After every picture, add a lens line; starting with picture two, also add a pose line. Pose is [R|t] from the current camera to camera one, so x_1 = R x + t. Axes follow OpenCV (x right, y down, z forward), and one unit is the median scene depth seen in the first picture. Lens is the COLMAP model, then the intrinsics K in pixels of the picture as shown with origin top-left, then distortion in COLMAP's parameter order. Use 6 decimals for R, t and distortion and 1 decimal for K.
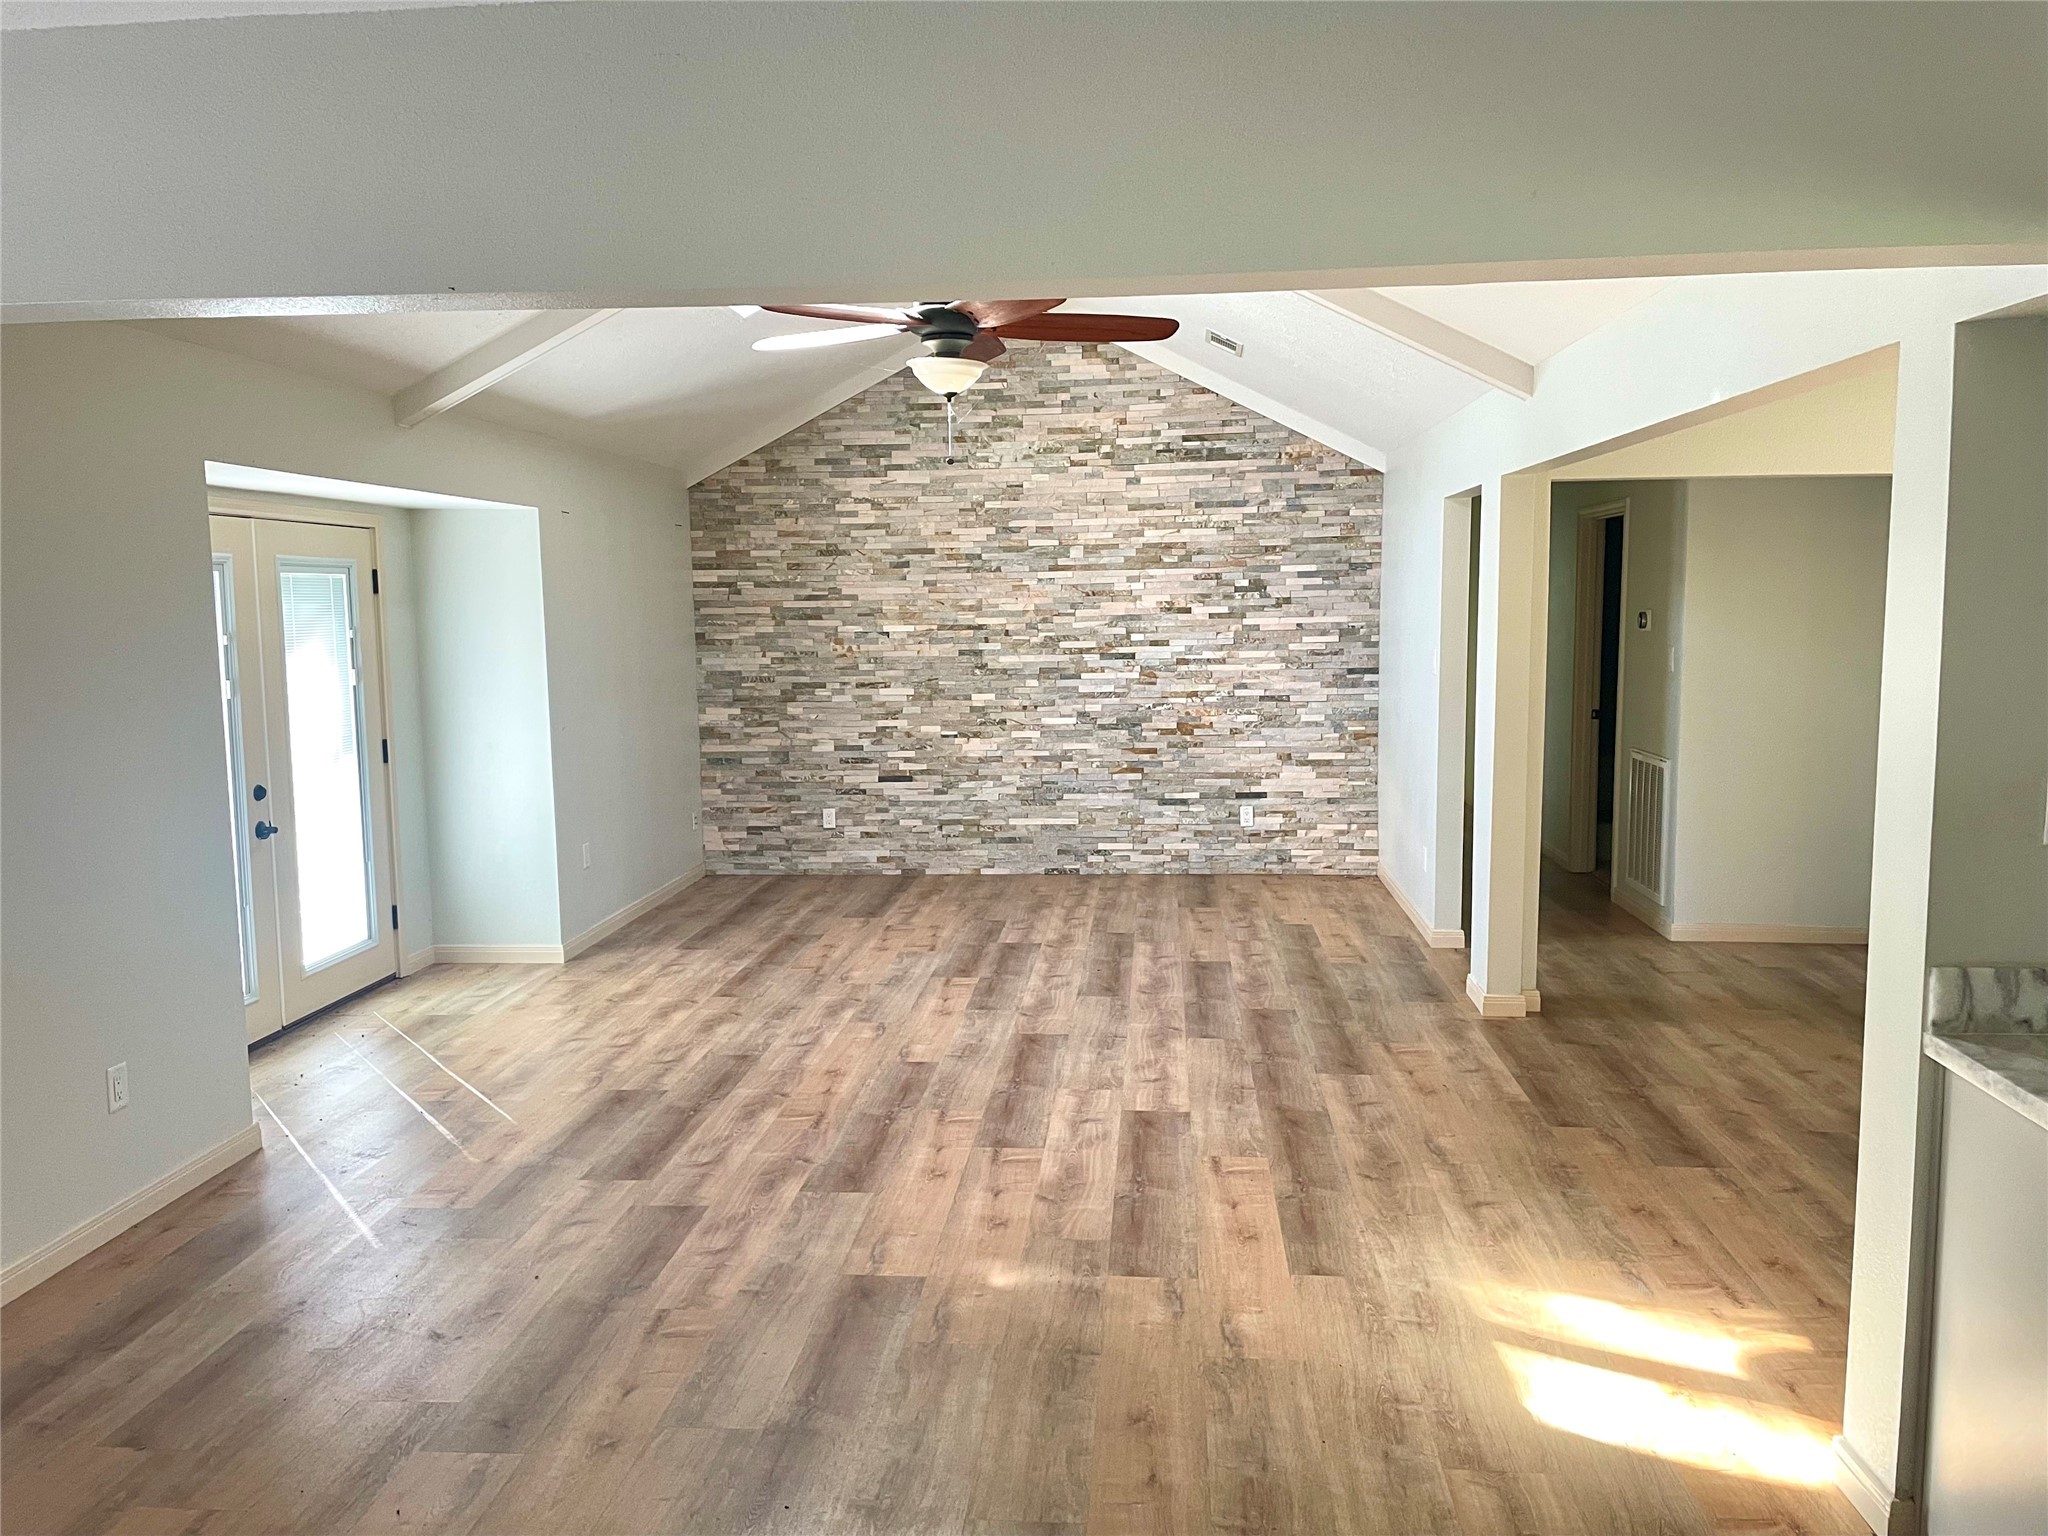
lens RADIAL K [[1538.8, 0, 1023.7], [0, 1538.8, 771.2], [0, 0, 1]] dist [0.065365, -0.057385]
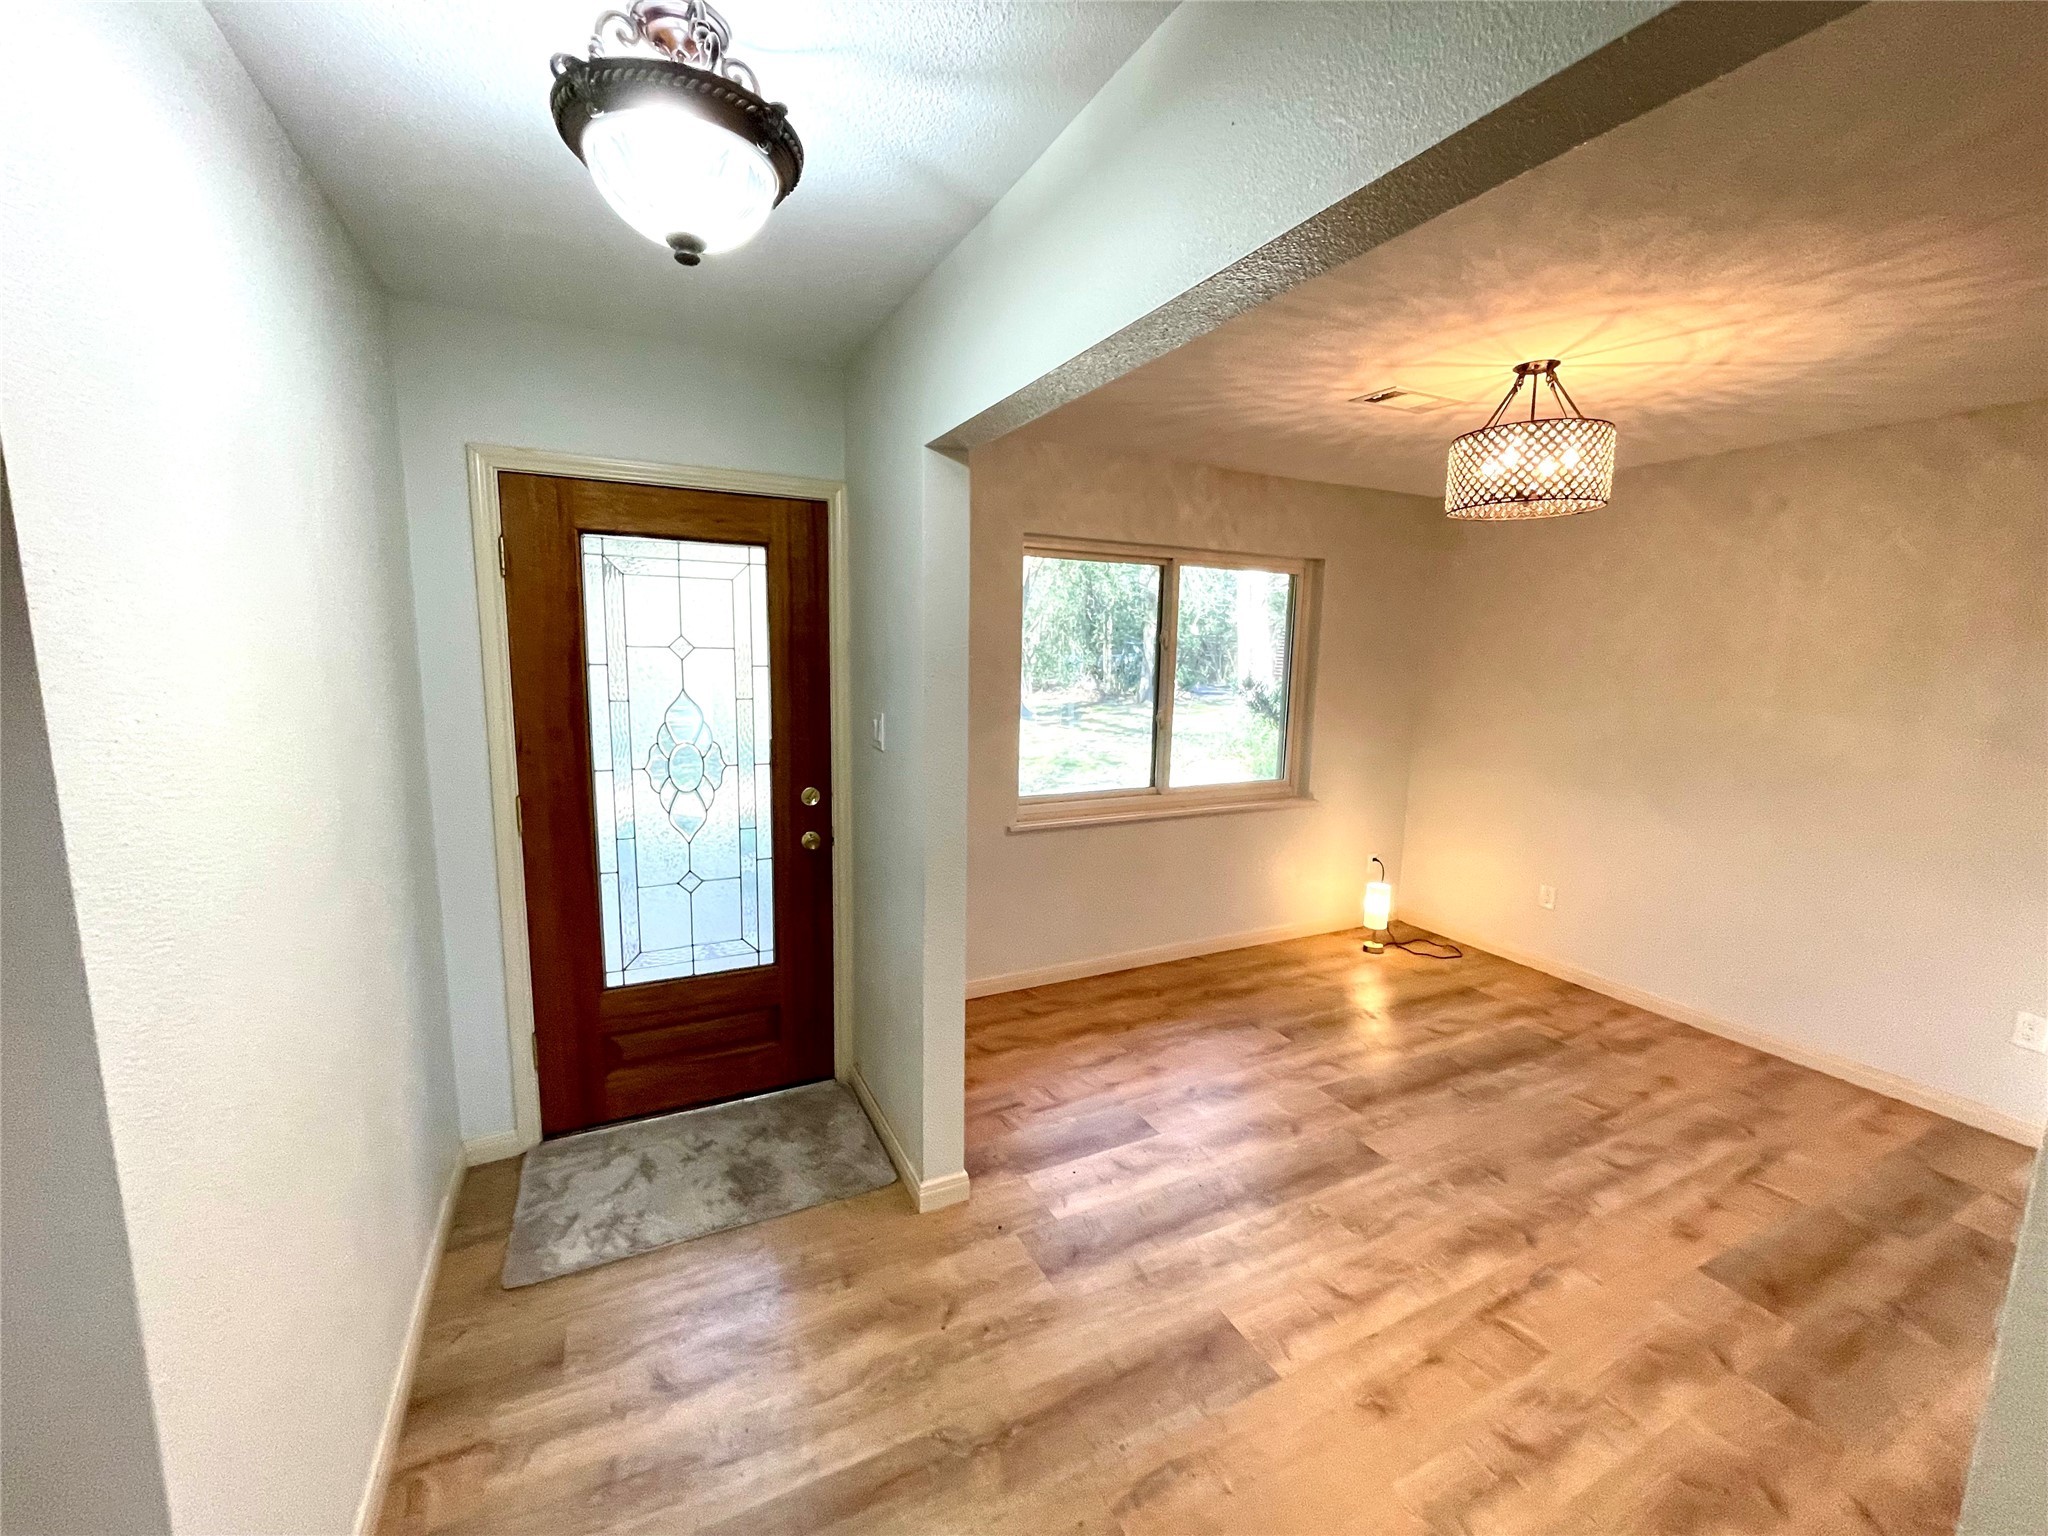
lens RADIAL K [[829.2, 0, 1035.9], [0, 829.2, 767.2], [0, 0, 1]] dist [-0.005891, 0.000522]
pose [[-0.528574, -0.131638, 0.838619, 0.222243], [0.078517, 0.976087, 0.202704, -0.083160], [-0.845249, 0.172990, -0.505598, 0.766384]]
